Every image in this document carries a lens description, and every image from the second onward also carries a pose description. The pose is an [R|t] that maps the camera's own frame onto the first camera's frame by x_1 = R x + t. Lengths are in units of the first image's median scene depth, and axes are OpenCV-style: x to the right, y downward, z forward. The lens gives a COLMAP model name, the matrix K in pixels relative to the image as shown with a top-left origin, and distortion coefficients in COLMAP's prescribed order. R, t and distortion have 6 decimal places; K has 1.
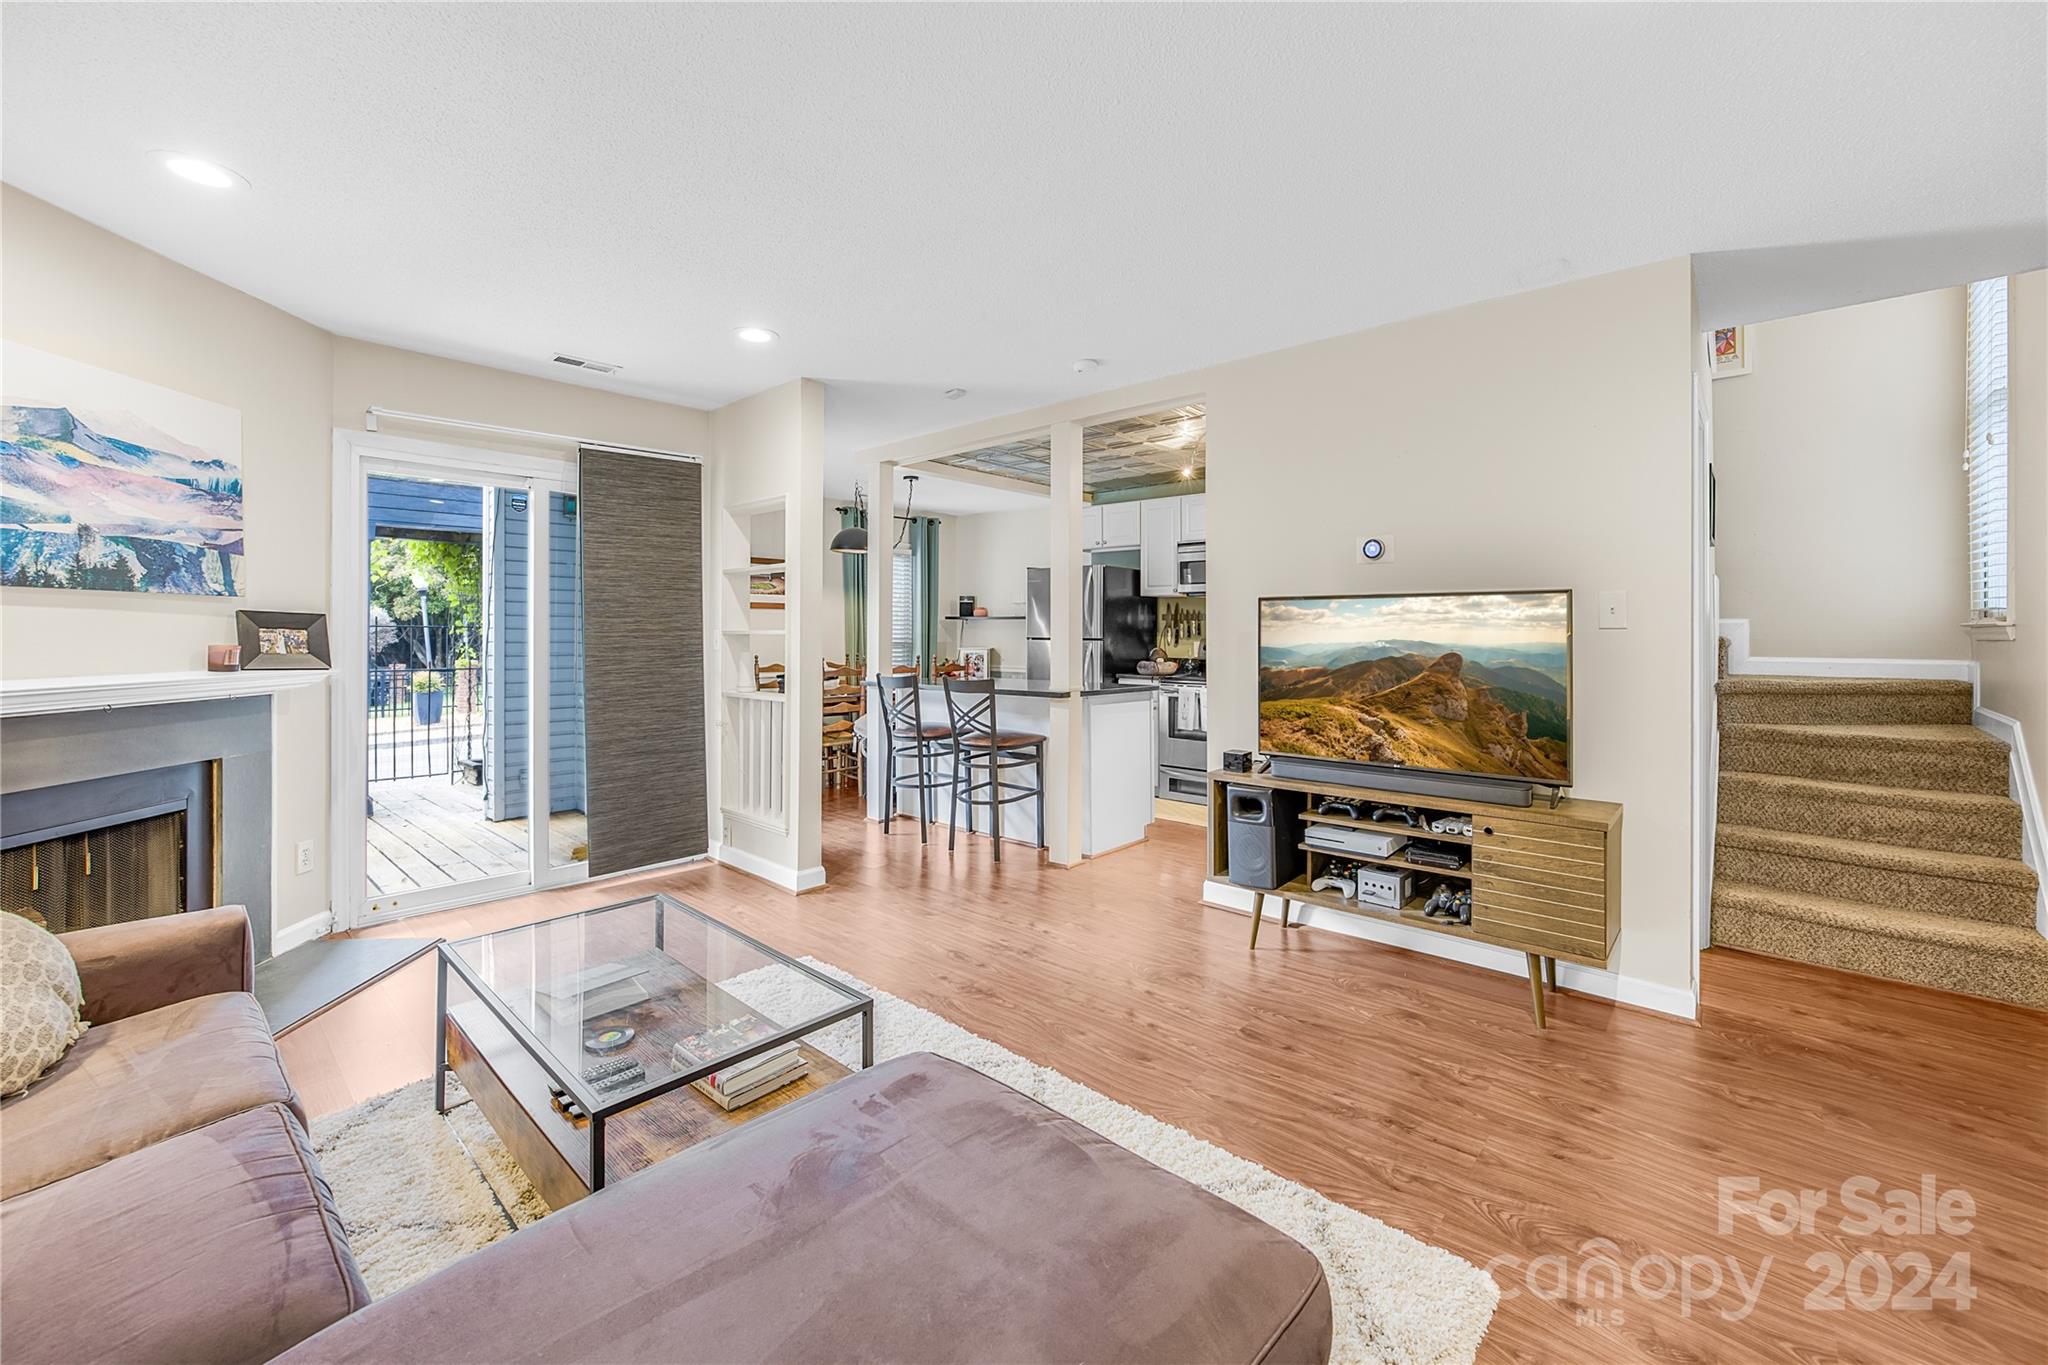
lens RADIAL K [[833.7, 0, 1024.4], [0, 833.7, 621.5], [0, 0, 1]] dist [-0.000854, -0.000005]
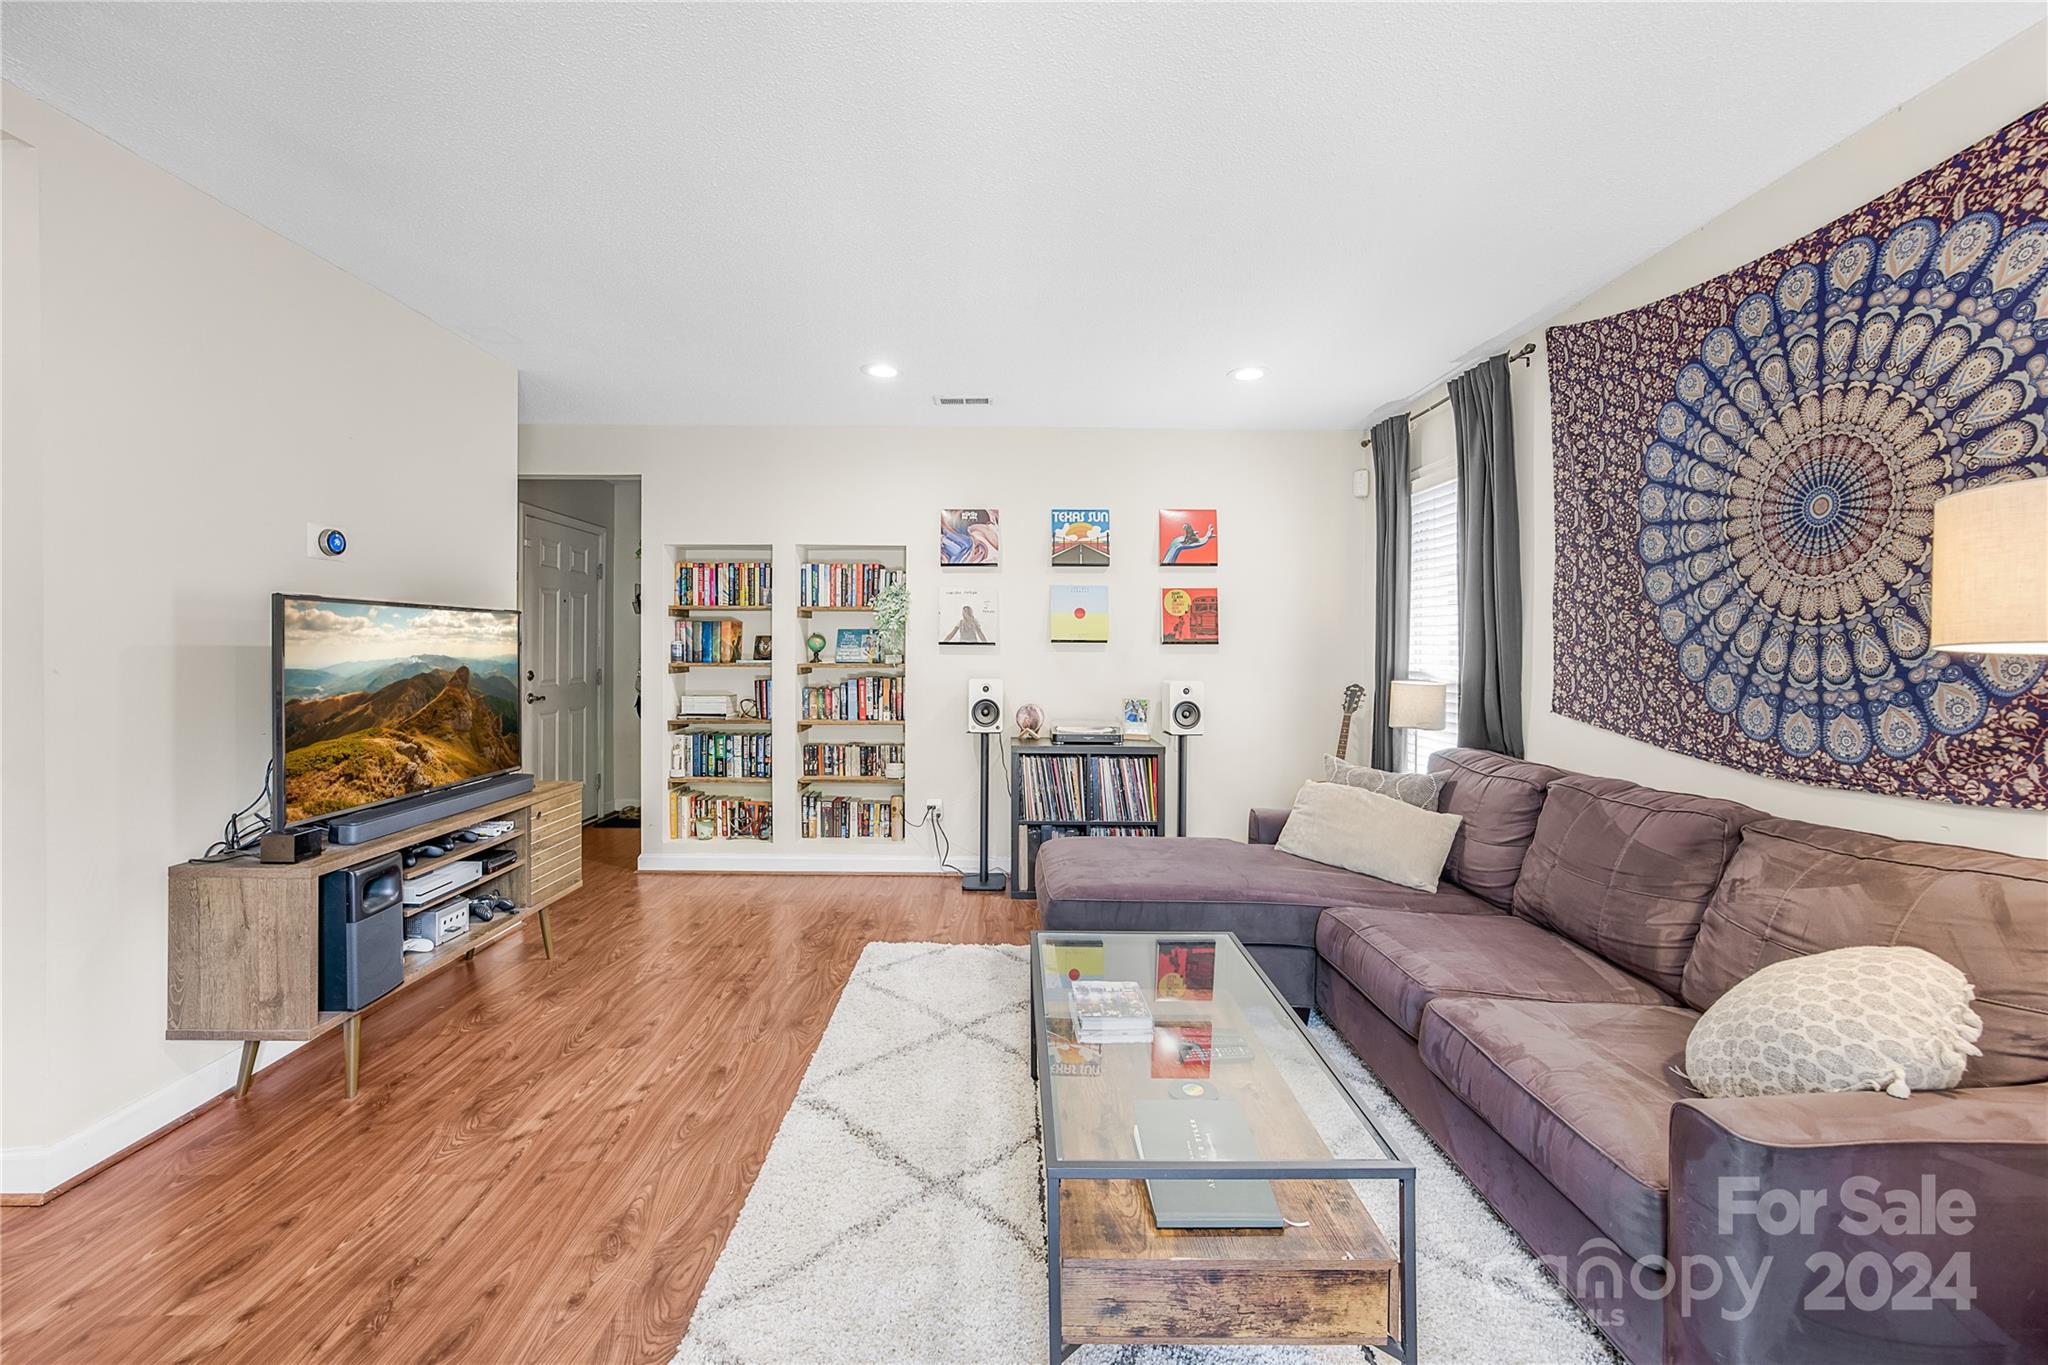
lens RADIAL K [[813.0, 0, 1020.3], [0, 813.0, 650.3], [0, 0, 1]] dist [-0.022313, 0.013550]
pose [[-0.688785, -0.010018, 0.724897, -0.625110], [-0.014943, 0.999888, -0.000380, 0.007466], [-0.724812, -0.011094, -0.688858, 1.091282]]
